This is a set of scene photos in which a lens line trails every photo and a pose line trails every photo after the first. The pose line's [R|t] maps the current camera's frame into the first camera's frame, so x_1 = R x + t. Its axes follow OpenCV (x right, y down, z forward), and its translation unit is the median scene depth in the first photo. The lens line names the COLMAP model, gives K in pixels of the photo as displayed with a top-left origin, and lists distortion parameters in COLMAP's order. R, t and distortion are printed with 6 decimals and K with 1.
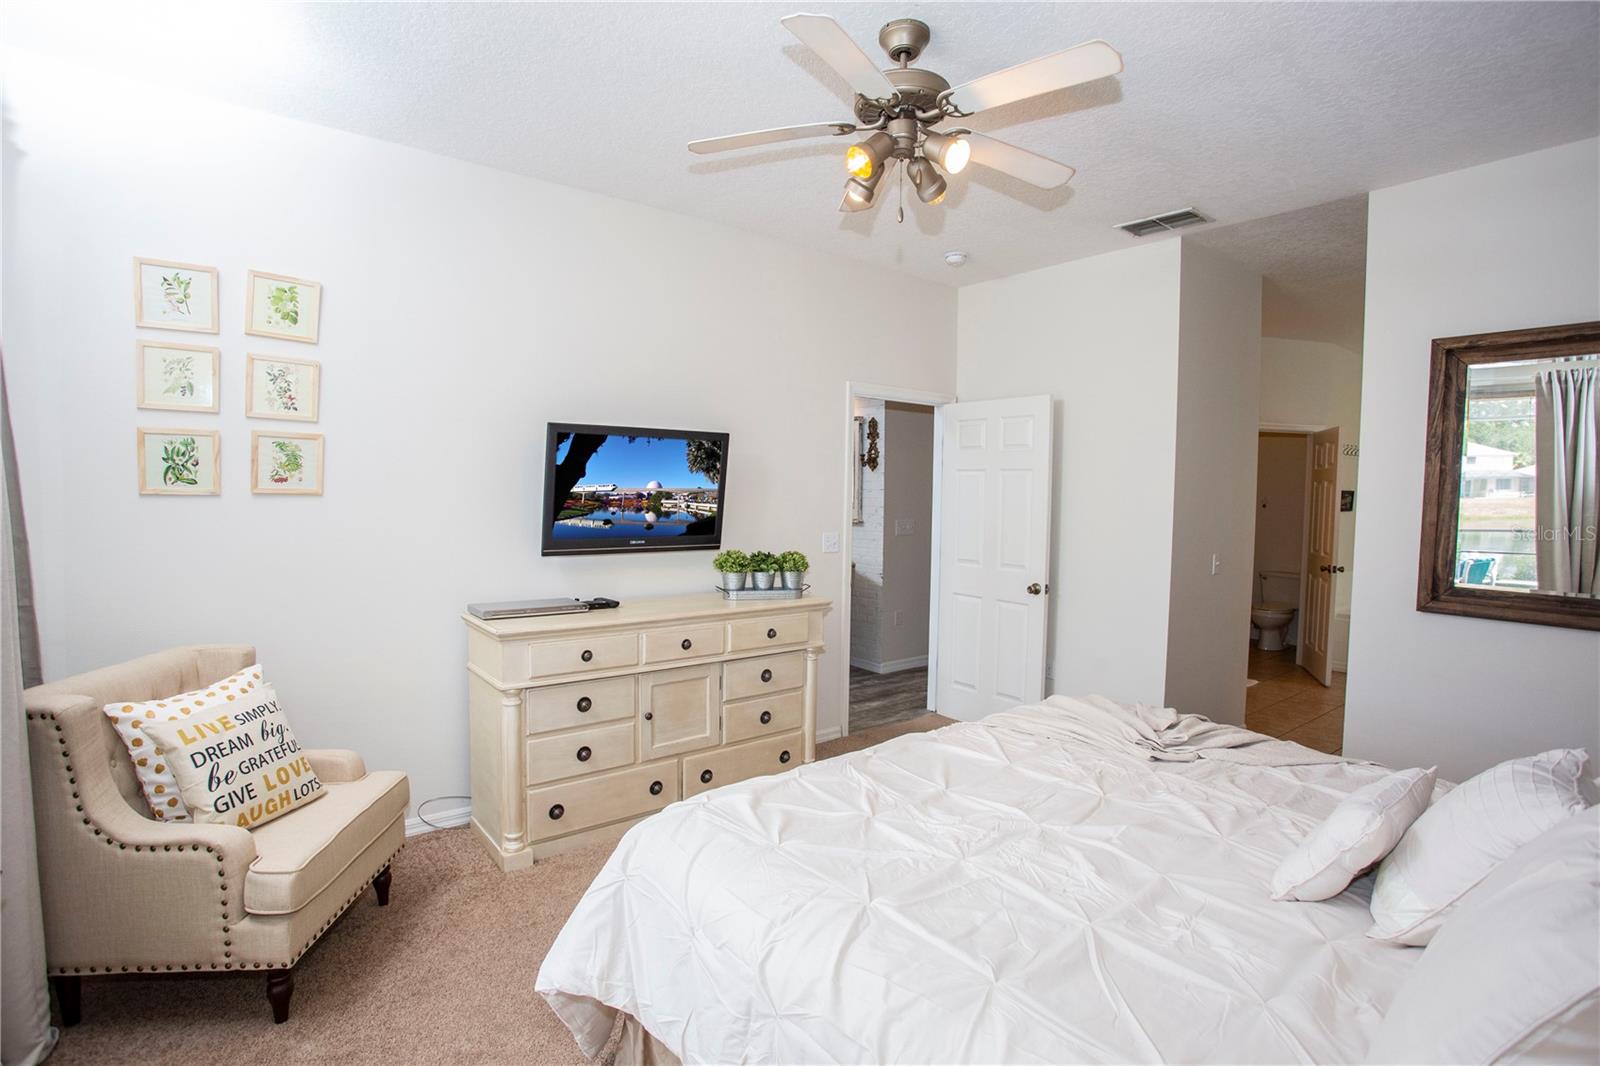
lens RADIAL K [[771.1, 0, 792.8], [0, 771.1, 528.1], [0, 0, 1]] dist [-0.064523, 0.022481]
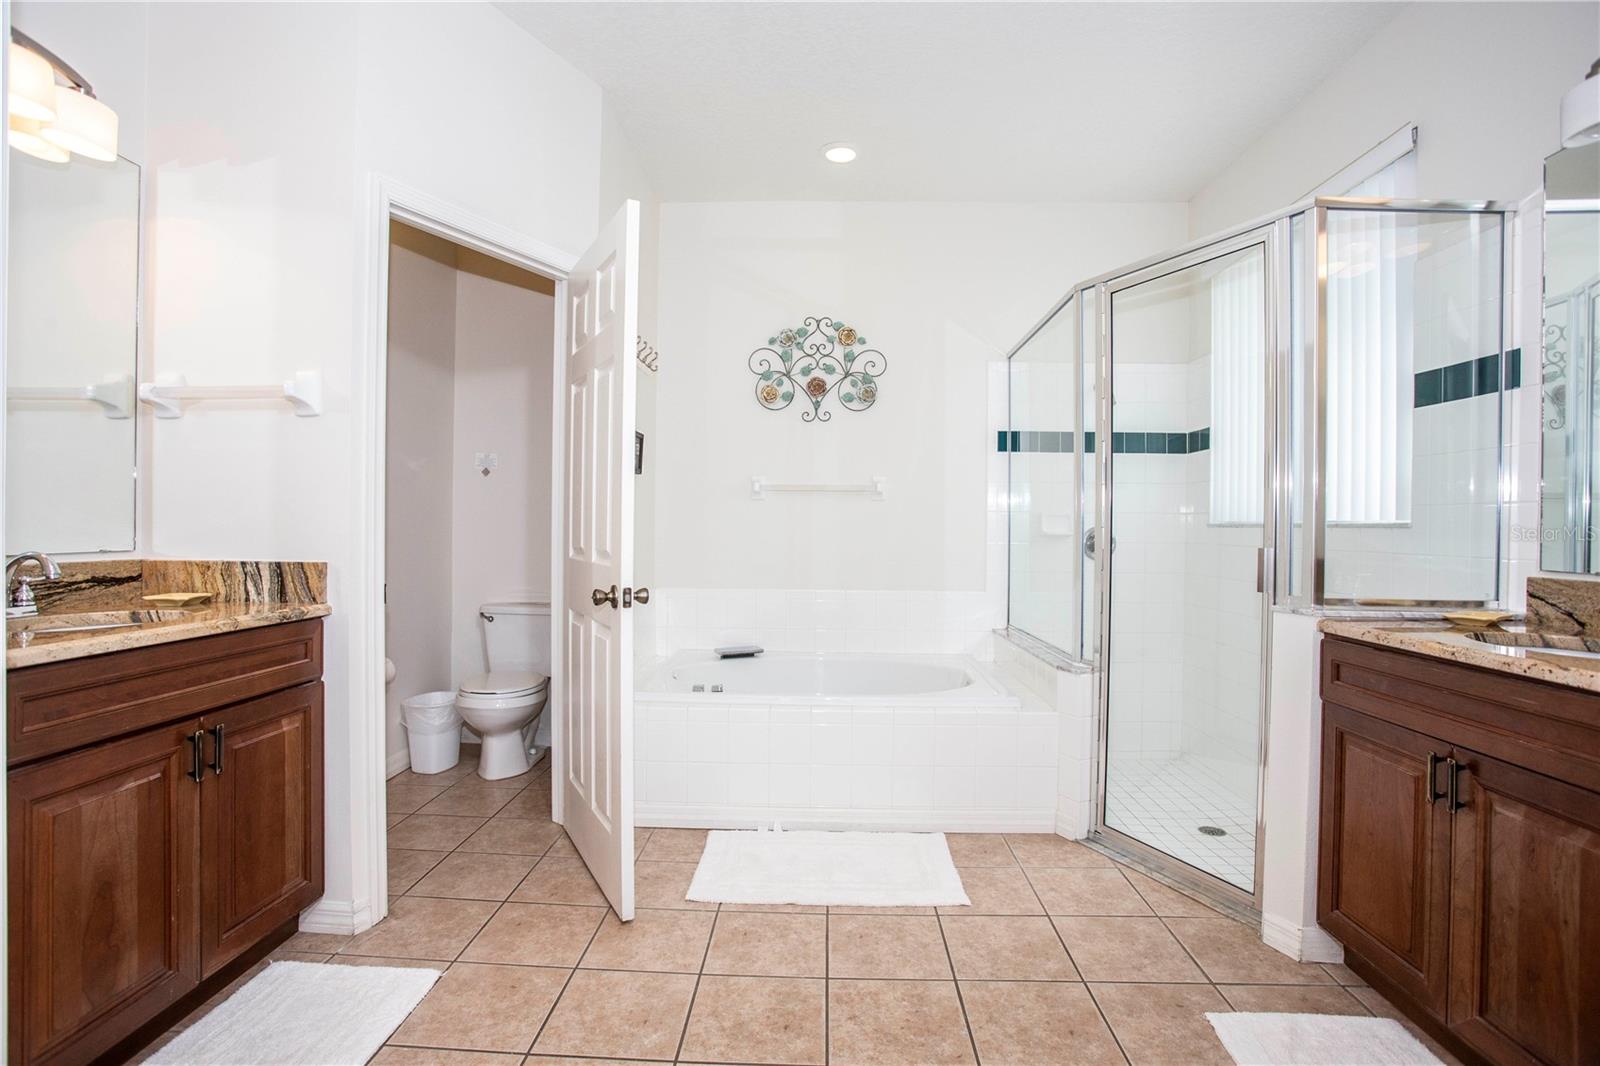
lens RADIAL K [[771.1, 0, 798.1], [0, 771.1, 526.4], [0, 0, 1]] dist [-0.064523, 0.022481]
pose [[0.636449, -0.010449, 0.771248, 0.438486], [0.040975, 0.998954, -0.020279, 0.028400], [-0.770230, 0.044508, 0.636212, 0.626127]]
